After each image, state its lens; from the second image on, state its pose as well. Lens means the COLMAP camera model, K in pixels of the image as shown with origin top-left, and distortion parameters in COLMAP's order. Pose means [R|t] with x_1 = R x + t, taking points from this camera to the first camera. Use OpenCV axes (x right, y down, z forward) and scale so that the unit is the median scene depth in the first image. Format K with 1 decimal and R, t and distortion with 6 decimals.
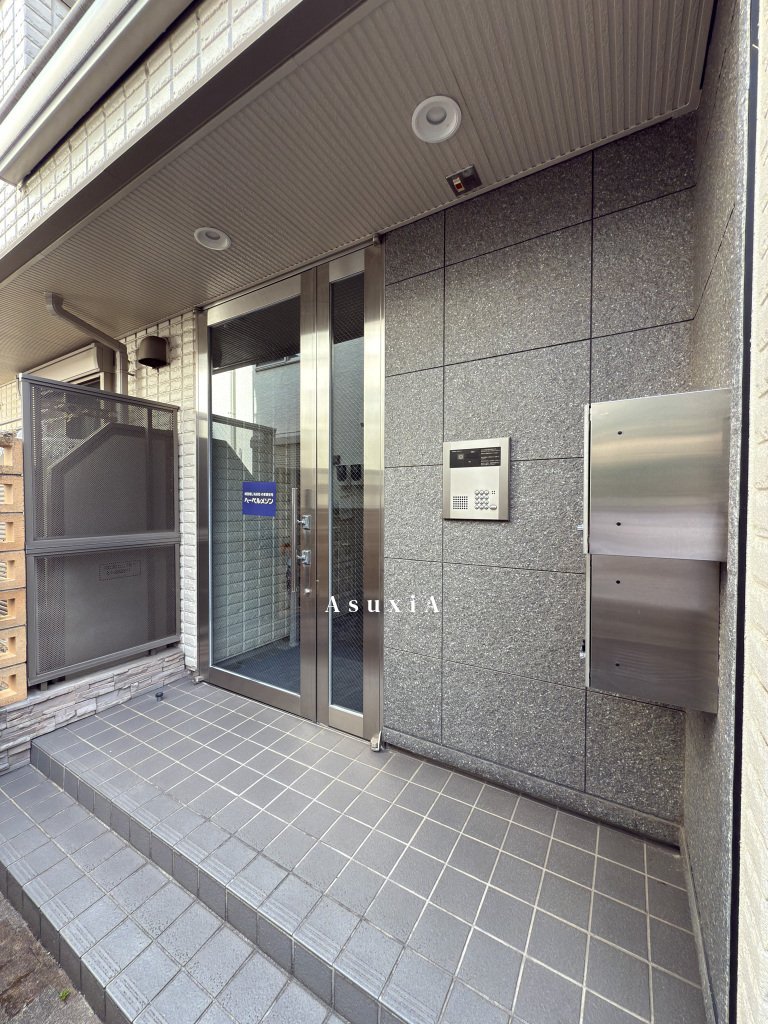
lens RADIAL K [[406.8, 0, 385.0], [0, 406.8, 510.5], [0, 0, 1]] dist [0.001476, -0.001083]
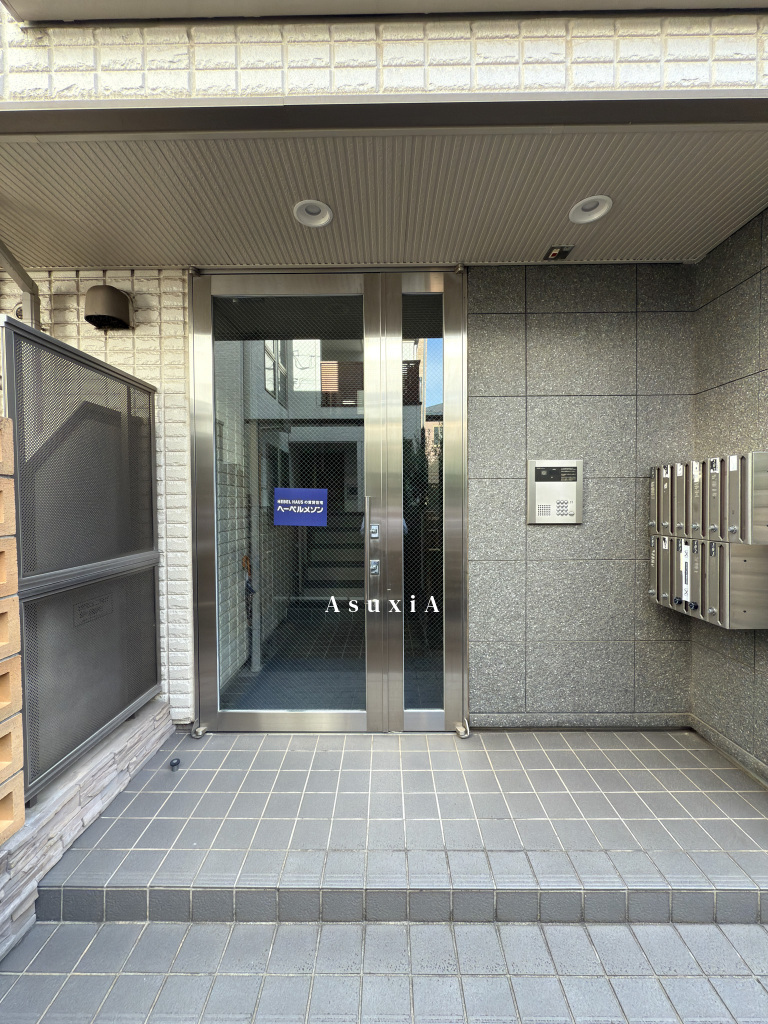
lens RADIAL K [[406.8, 0, 386.2], [0, 406.8, 510.3], [0, 0, 1]] dist [0.001476, -0.001083]
pose [[0.860251, -0.016859, 0.509591, -0.756431], [0.015760, 0.999855, 0.006475, -0.030759], [-0.509626, 0.002461, 0.860392, 0.165932]]
